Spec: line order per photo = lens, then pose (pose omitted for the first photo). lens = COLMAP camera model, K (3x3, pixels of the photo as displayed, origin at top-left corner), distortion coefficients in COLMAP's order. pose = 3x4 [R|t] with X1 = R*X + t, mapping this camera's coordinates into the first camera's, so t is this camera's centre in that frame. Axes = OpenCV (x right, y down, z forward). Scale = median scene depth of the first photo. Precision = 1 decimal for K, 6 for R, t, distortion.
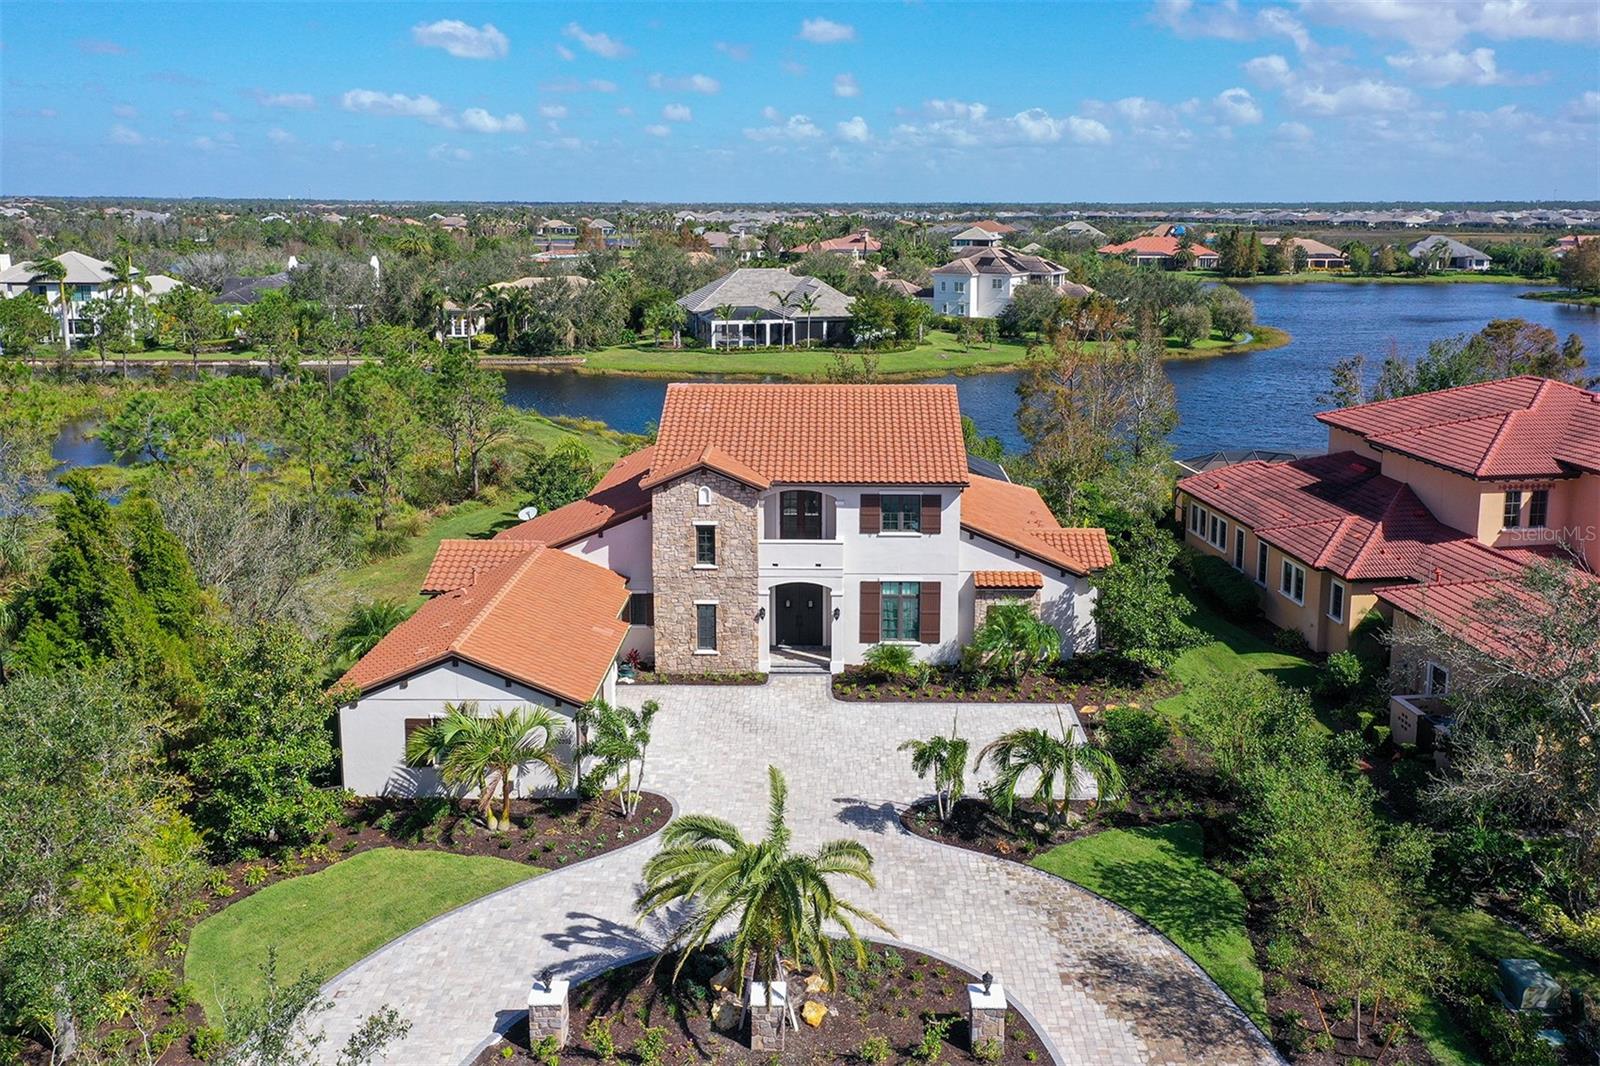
lens RADIAL K [[1297.4, 0, 852.2], [0, 1297.4, 445.0], [0, 0, 1]] dist [0.027898, -0.027608]
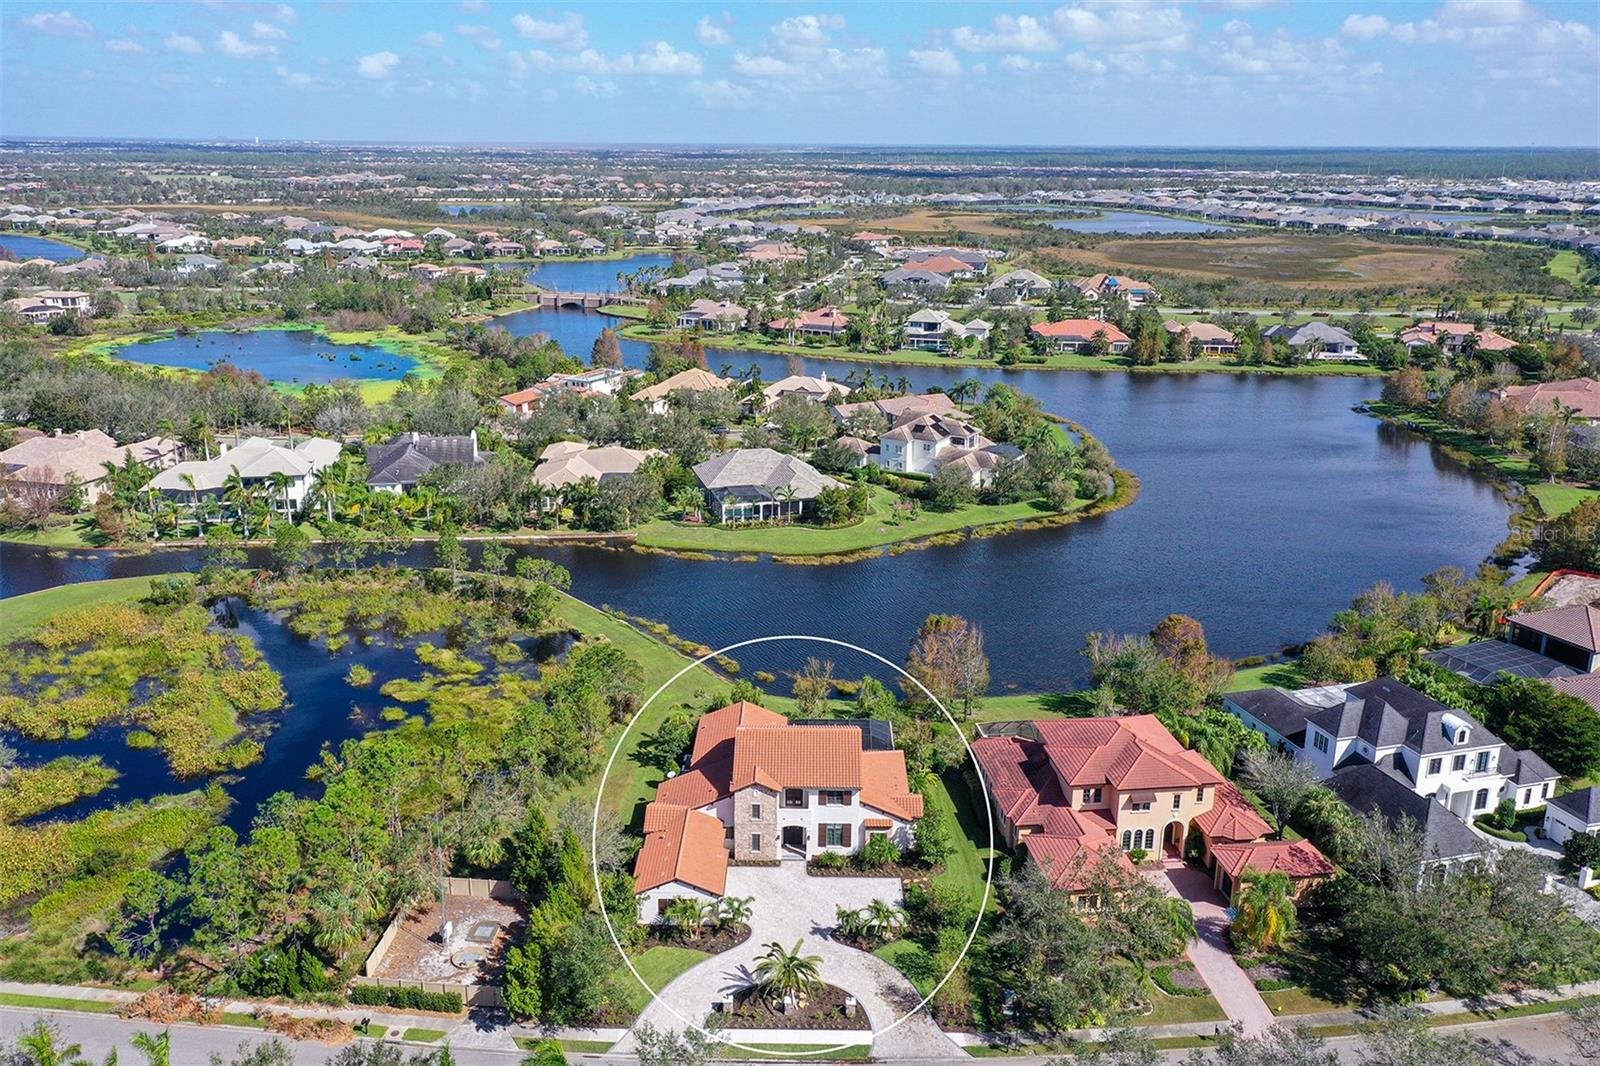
lens RADIAL K [[1297.4, 0, 807.5], [0, 1297.4, 539.5], [0, 0, 1]] dist [0.027898, -0.027608]
pose [[0.999918, 0.004753, -0.011862, 0.012035], [-0.003271, 0.992520, 0.122036, -0.731873], [0.012353, -0.121987, 0.992455, -1.378347]]
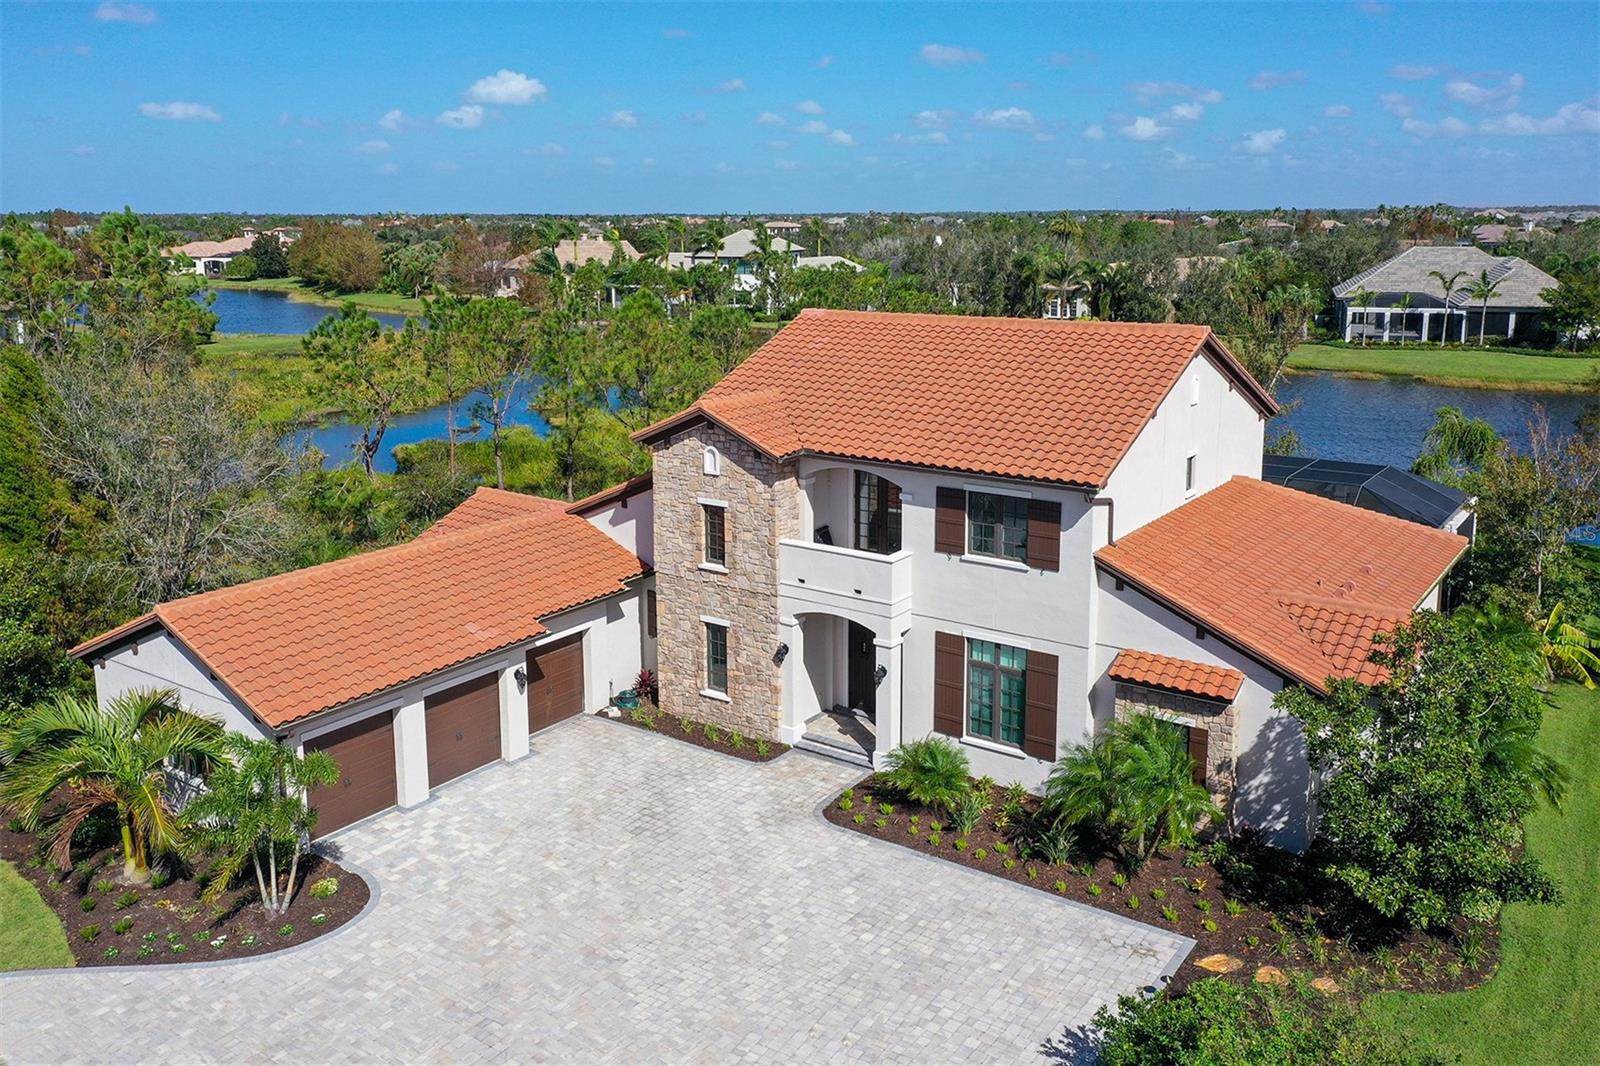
lens RADIAL K [[1297.4, 0, 820.4], [0, 1297.4, 484.0], [0, 0, 1]] dist [0.027898, -0.027608]
pose [[0.814664, 0.106598, -0.570052, 0.302470], [-0.095227, 0.994208, 0.049825, 0.012434], [0.572061, 0.013693, 0.820097, 0.478756]]
